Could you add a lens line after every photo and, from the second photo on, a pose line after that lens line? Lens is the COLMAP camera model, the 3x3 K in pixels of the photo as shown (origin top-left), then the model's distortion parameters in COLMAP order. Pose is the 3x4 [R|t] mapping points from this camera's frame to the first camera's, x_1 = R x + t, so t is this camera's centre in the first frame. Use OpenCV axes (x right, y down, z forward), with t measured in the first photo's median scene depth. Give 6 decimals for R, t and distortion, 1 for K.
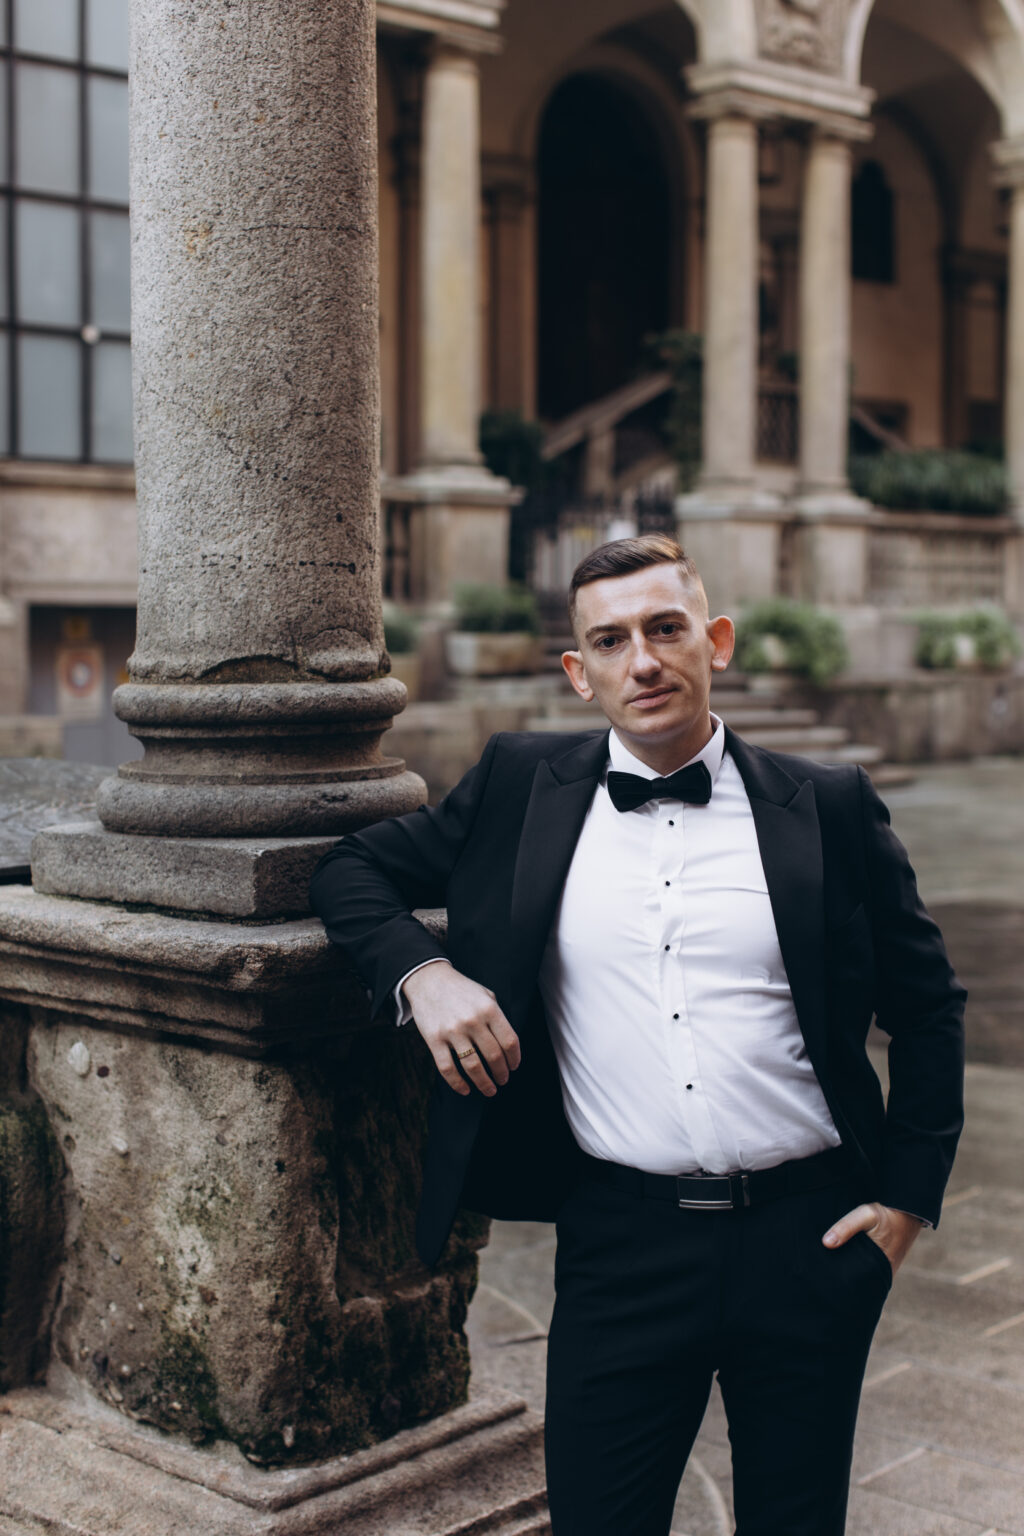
lens RADIAL K [[2354.2, 0, 512.0], [0, 2354.2, 768.0], [0, 0, 1]] dist [0.016907, -0.710396]
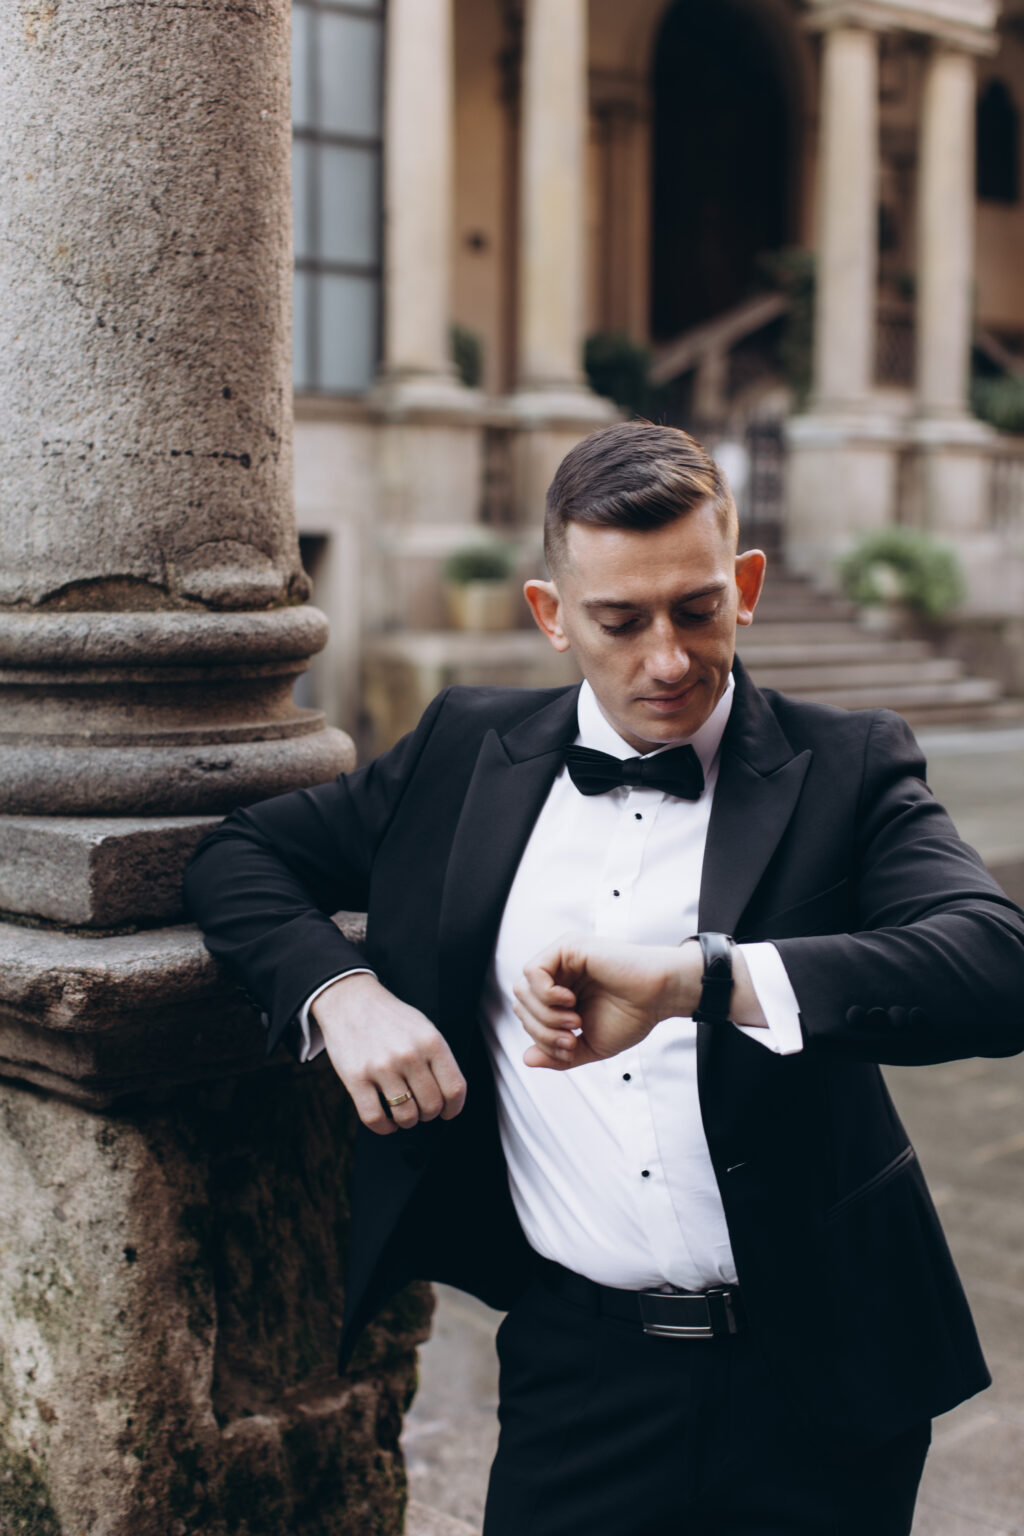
lens RADIAL K [[2354.2, 0, 512.0], [0, 2354.2, 768.0], [0, 0, 1]] dist [0.016907, -0.710396]
pose [[0.998686, 0.012169, -0.049774, 0.057566], [-0.010686, 0.999494, 0.029952, -0.009998], [0.050113, -0.029380, 0.998311, 0.252756]]
